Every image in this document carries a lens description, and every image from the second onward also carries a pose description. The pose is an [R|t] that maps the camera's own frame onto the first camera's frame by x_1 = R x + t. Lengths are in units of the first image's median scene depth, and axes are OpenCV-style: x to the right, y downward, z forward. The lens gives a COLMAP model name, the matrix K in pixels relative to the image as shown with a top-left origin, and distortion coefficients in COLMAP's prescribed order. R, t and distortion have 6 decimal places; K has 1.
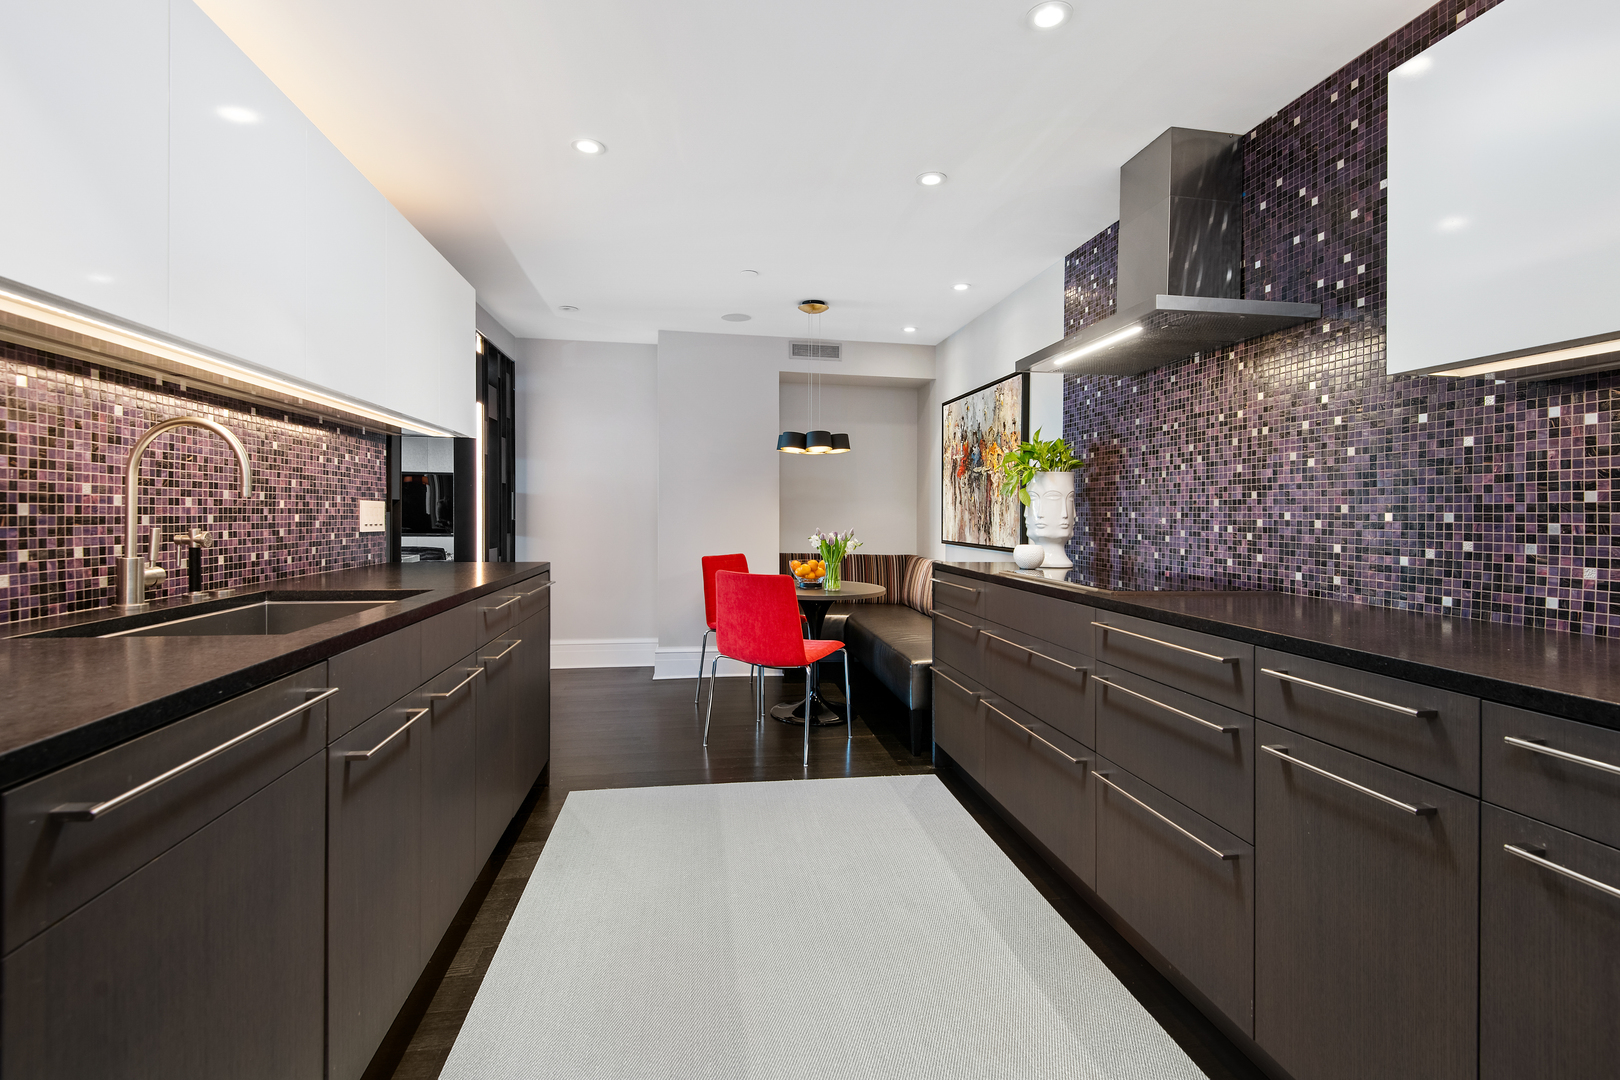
lens RADIAL K [[756.5, 0, 819.1], [0, 756.5, 519.3], [0, 0, 1]] dist [-0.000968, -0.001578]
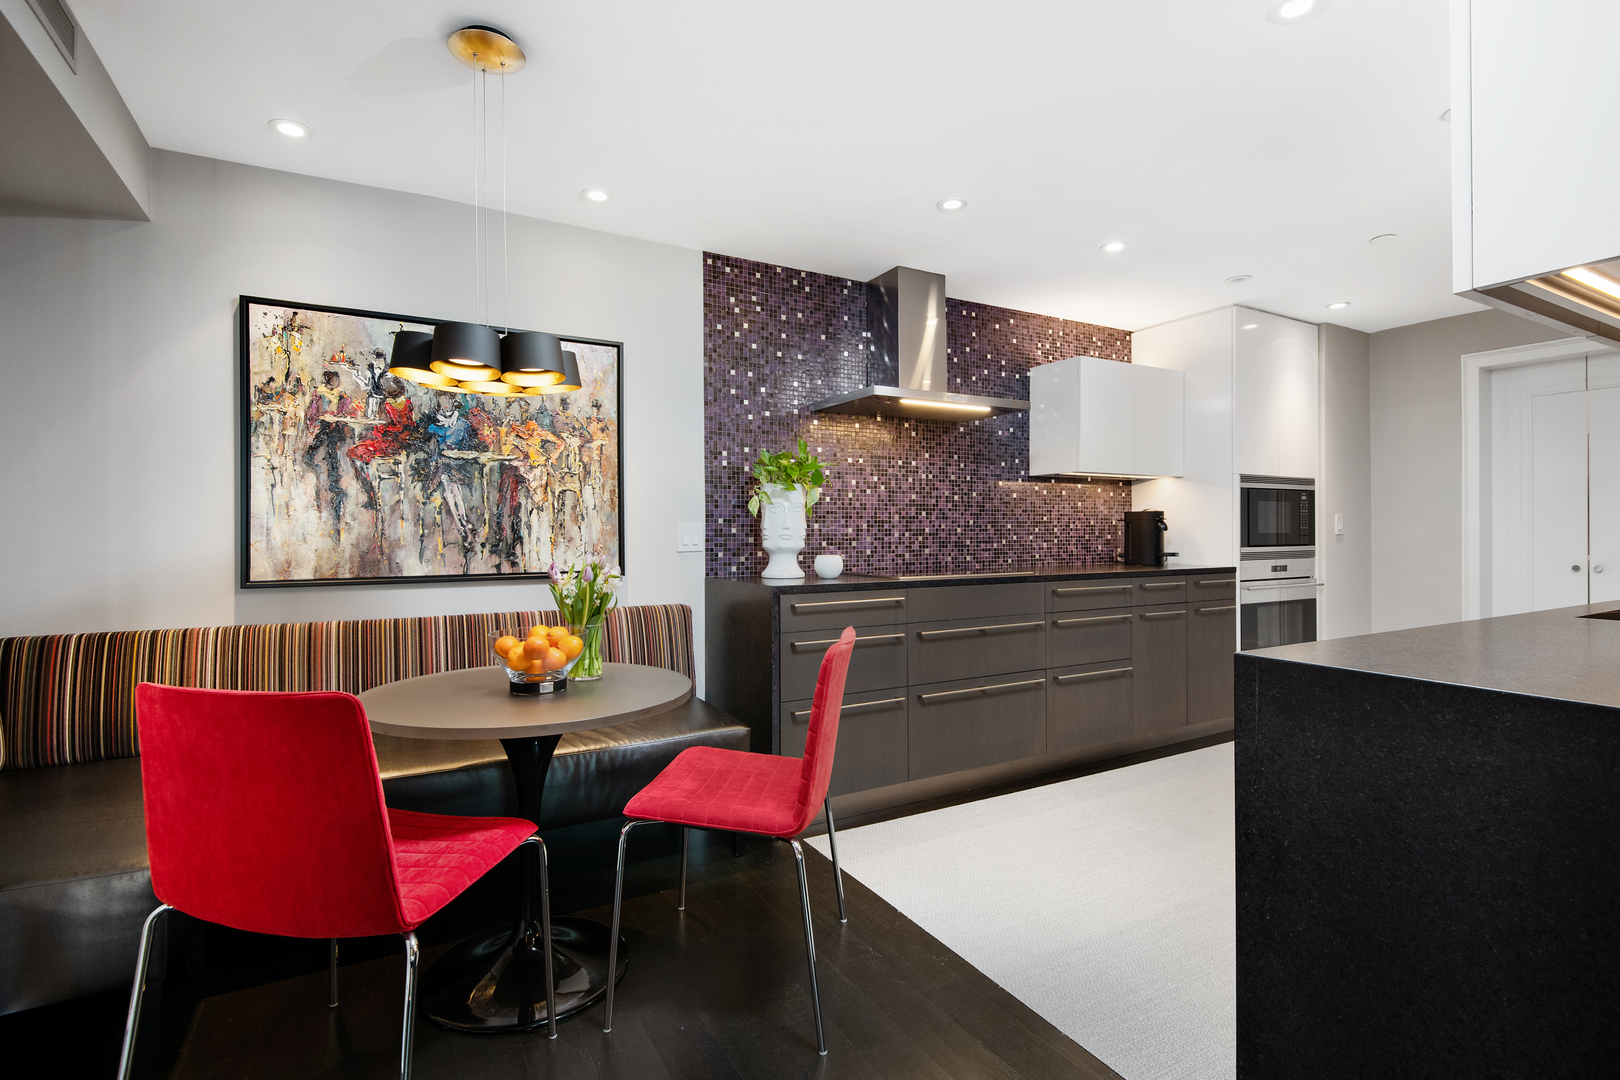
lens RADIAL K [[756.5, 0, 819.1], [0, 756.5, 519.3], [0, 0, 1]] dist [-0.000968, -0.001578]
pose [[-0.347104, -0.005566, 0.937810, -0.831584], [0.001708, 0.999977, 0.006567, -0.028187], [-0.937825, 0.003881, -0.347087, 1.635492]]
